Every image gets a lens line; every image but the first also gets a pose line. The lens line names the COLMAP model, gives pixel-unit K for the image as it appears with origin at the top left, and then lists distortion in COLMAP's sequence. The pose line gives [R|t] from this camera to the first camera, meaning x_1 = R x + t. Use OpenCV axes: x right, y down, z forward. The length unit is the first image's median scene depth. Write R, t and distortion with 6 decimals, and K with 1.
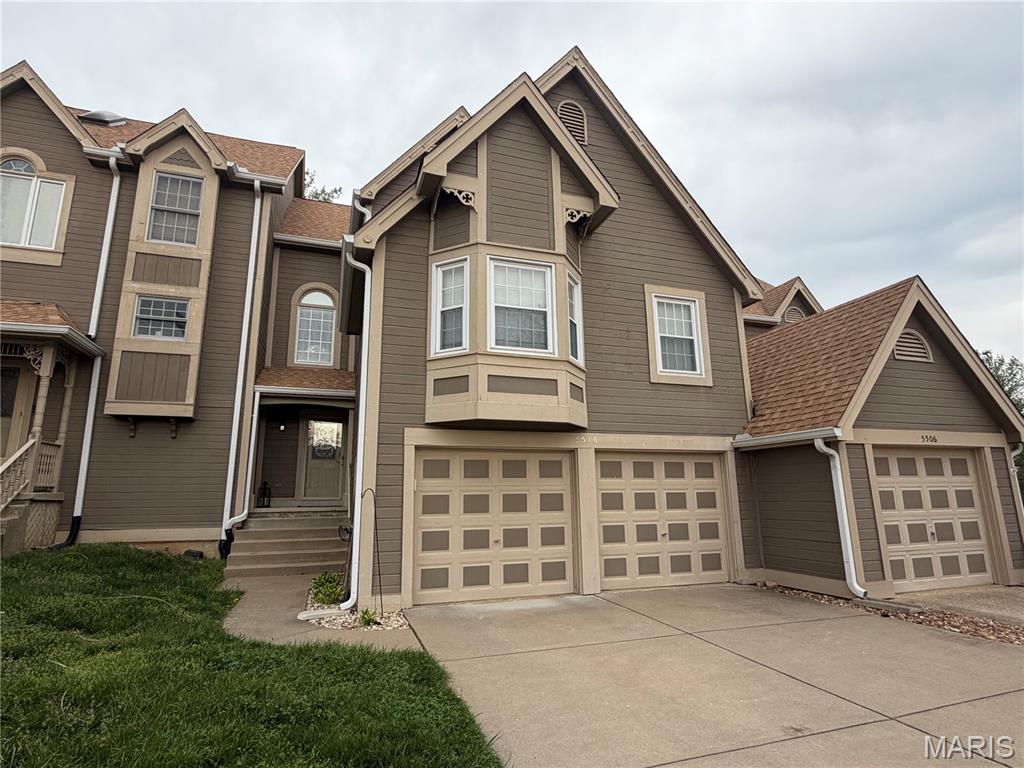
lens RADIAL K [[532.2, 0, 513.2], [0, 532.2, 385.1], [0, 0, 1]] dist [0.007397, -0.001589]
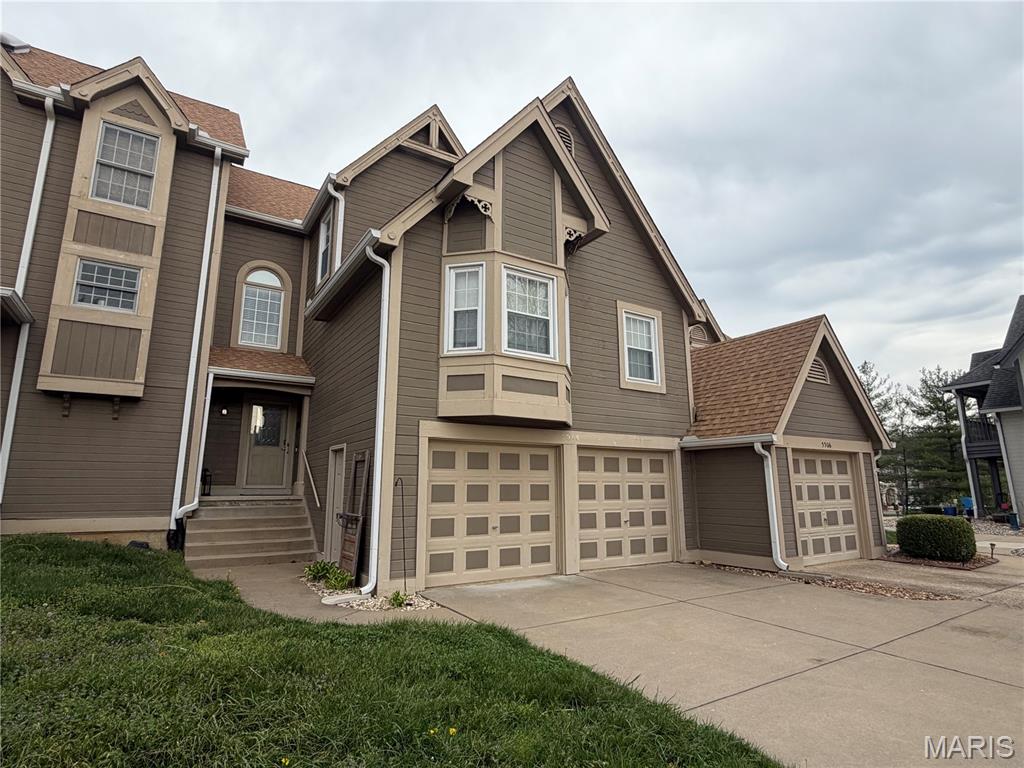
lens RADIAL K [[532.2, 0, 511.9], [0, 532.2, 383.0], [0, 0, 1]] dist [0.007397, -0.001589]
pose [[0.971491, 0.056038, 0.230357, -0.223329], [-0.058742, 0.998261, 0.004894, -0.007295], [-0.229682, -0.018286, 0.973094, -0.049657]]
